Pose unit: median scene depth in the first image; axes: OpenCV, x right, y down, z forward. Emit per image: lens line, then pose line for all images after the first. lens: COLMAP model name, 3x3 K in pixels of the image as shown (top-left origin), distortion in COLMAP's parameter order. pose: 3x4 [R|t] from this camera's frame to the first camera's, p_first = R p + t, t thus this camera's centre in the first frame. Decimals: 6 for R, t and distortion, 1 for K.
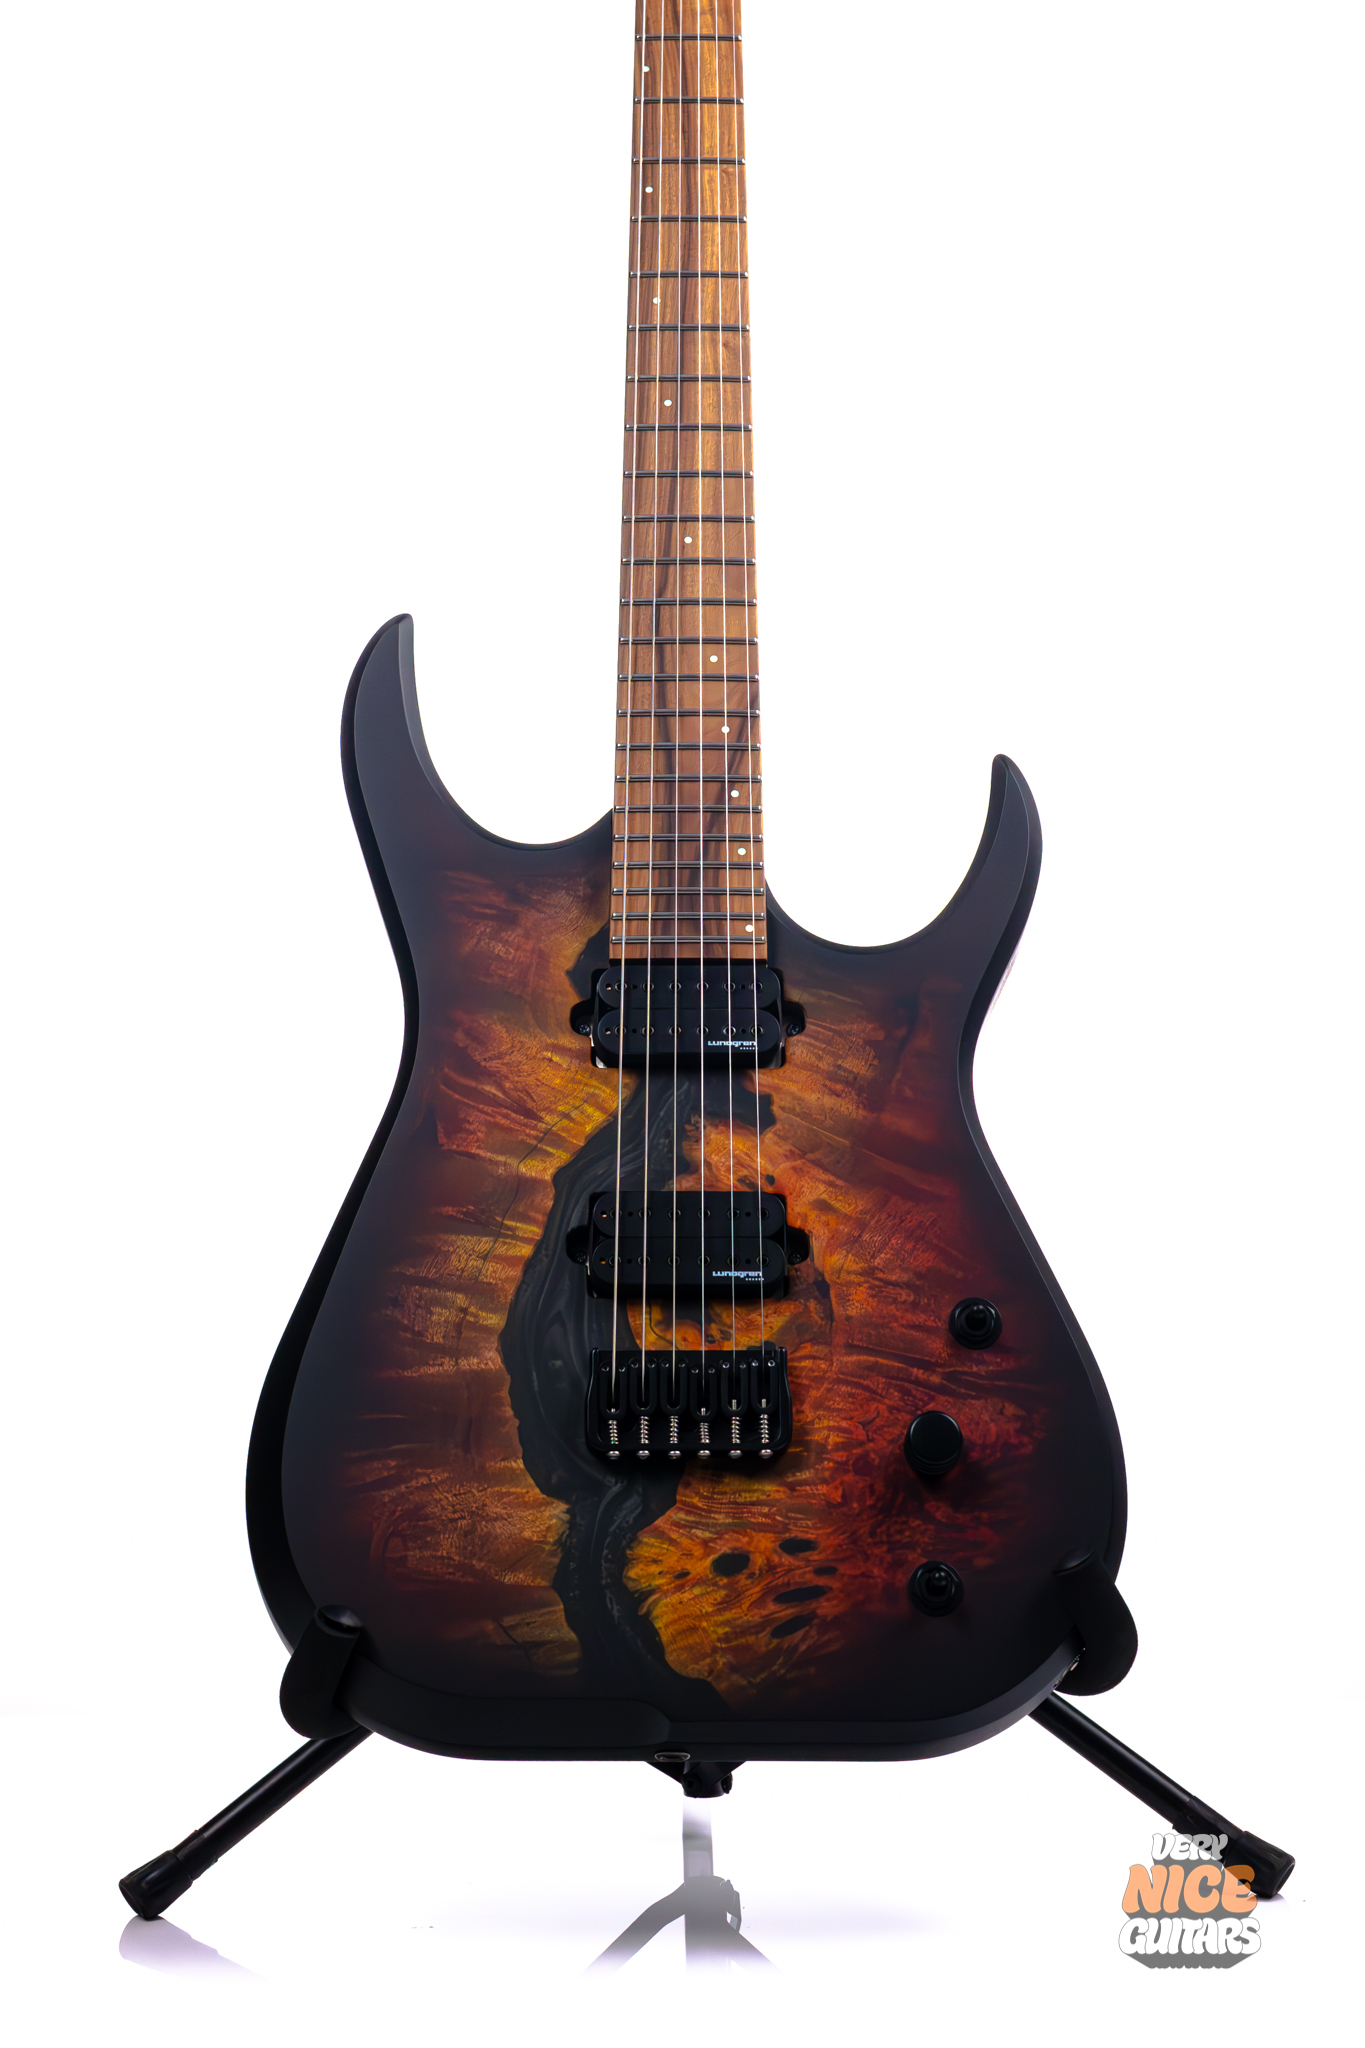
lens RADIAL K [[3246.8, 0, 691.2], [0, 3246.8, 1030.8], [0, 0, 1]] dist [-0.009163, 0.000000]
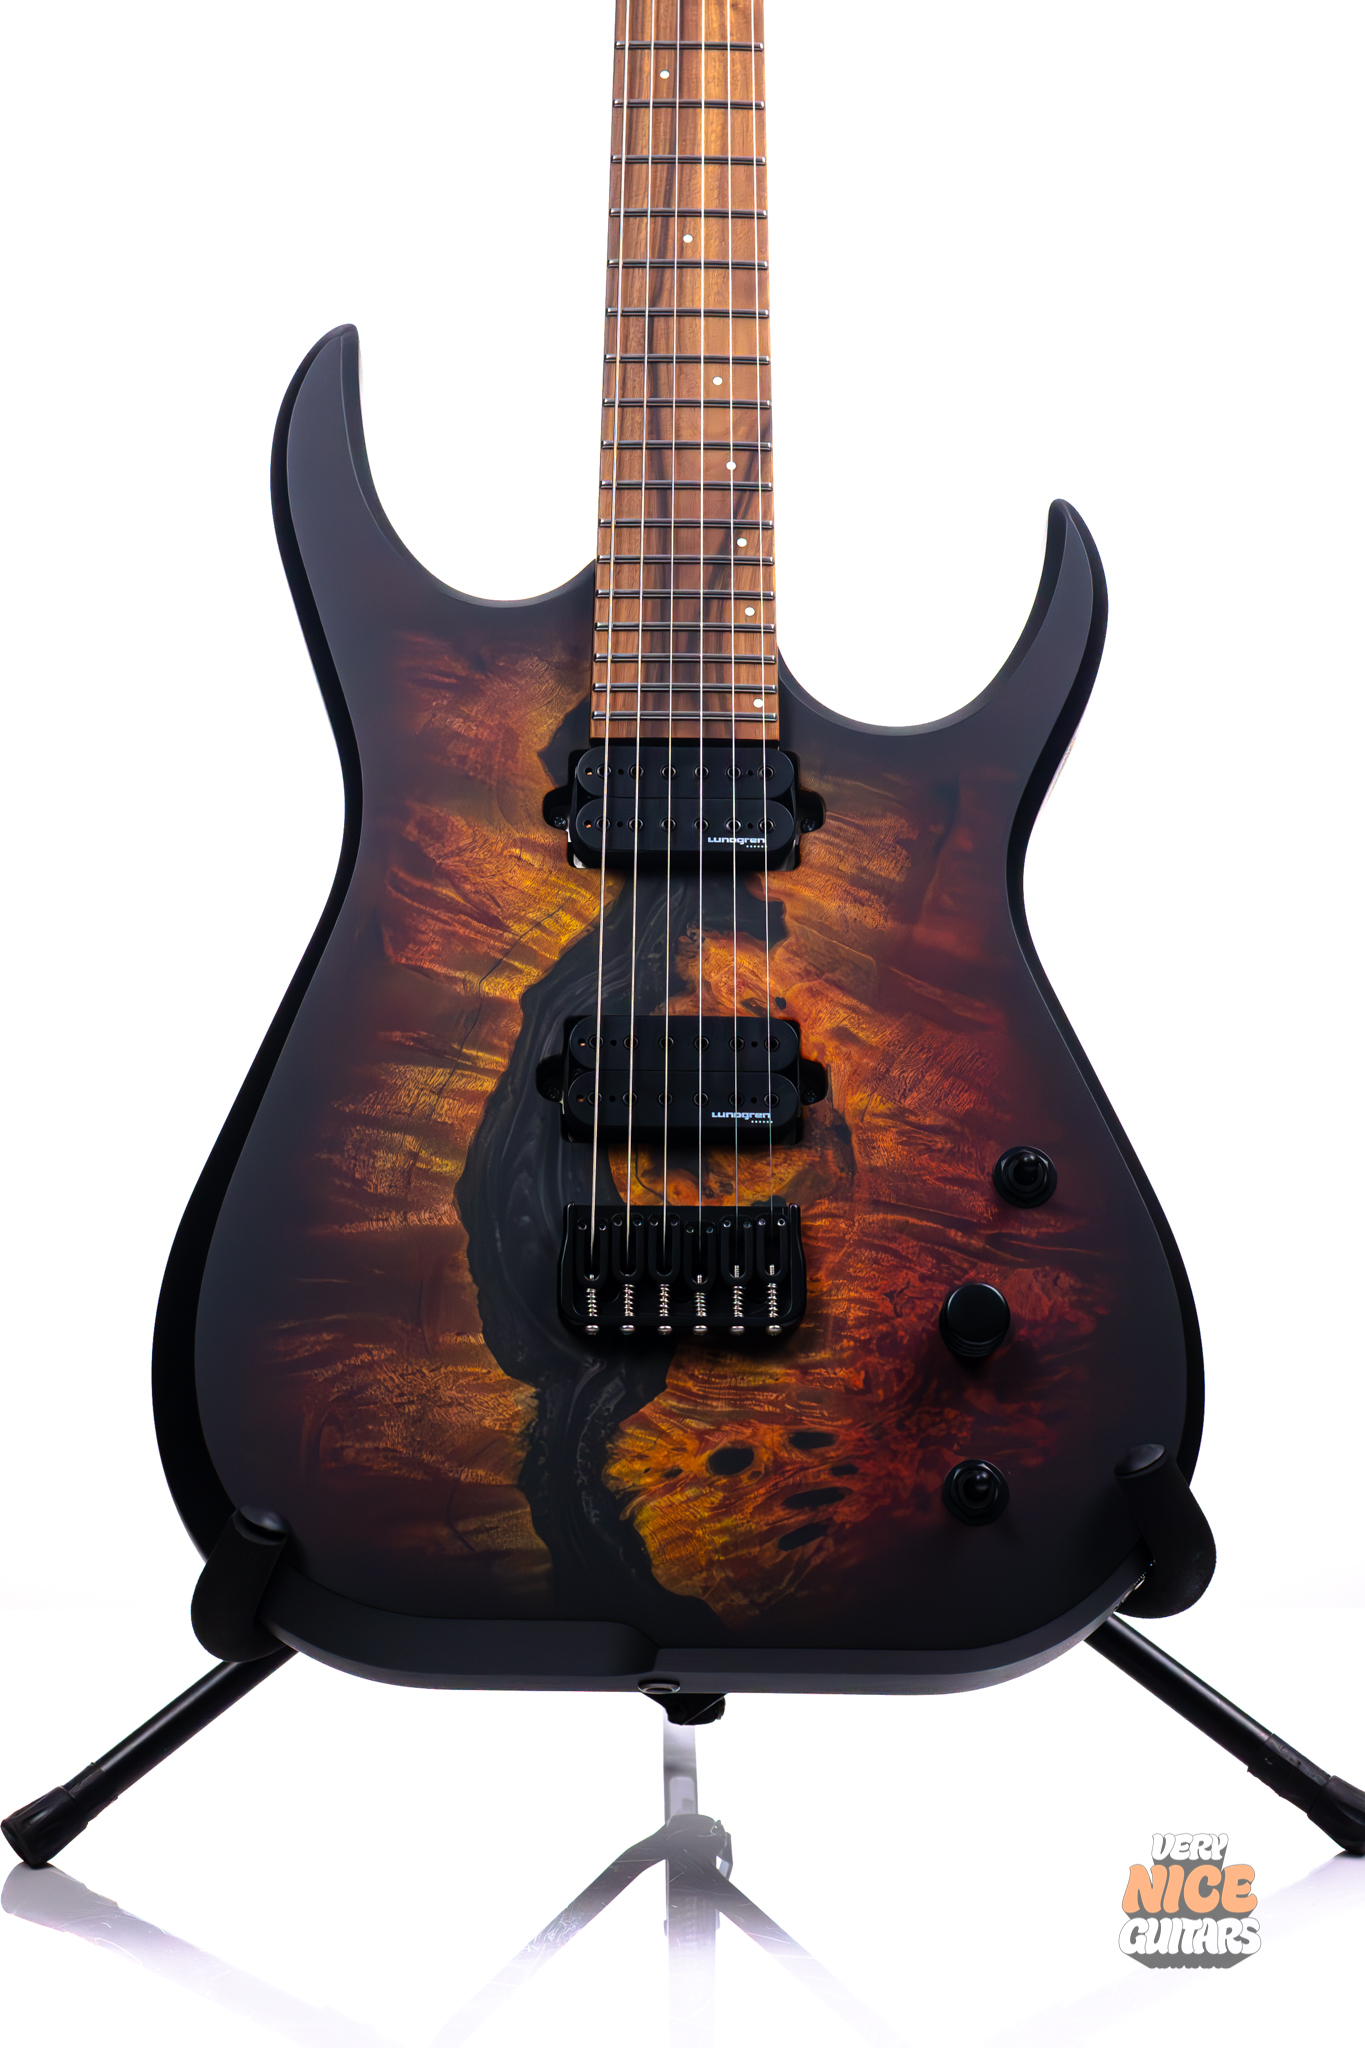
lens RADIAL K [[3246.8, 0, 653.5], [0, 3246.8, 1098.5], [0, 0, 1]] dist [-0.009163, 0.000000]
pose [[0.999947, 0.010121, 0.001958, -0.010014], [-0.010230, 0.997673, 0.067412, 0.014429], [-0.001271, -0.067429, 0.997723, 0.165855]]
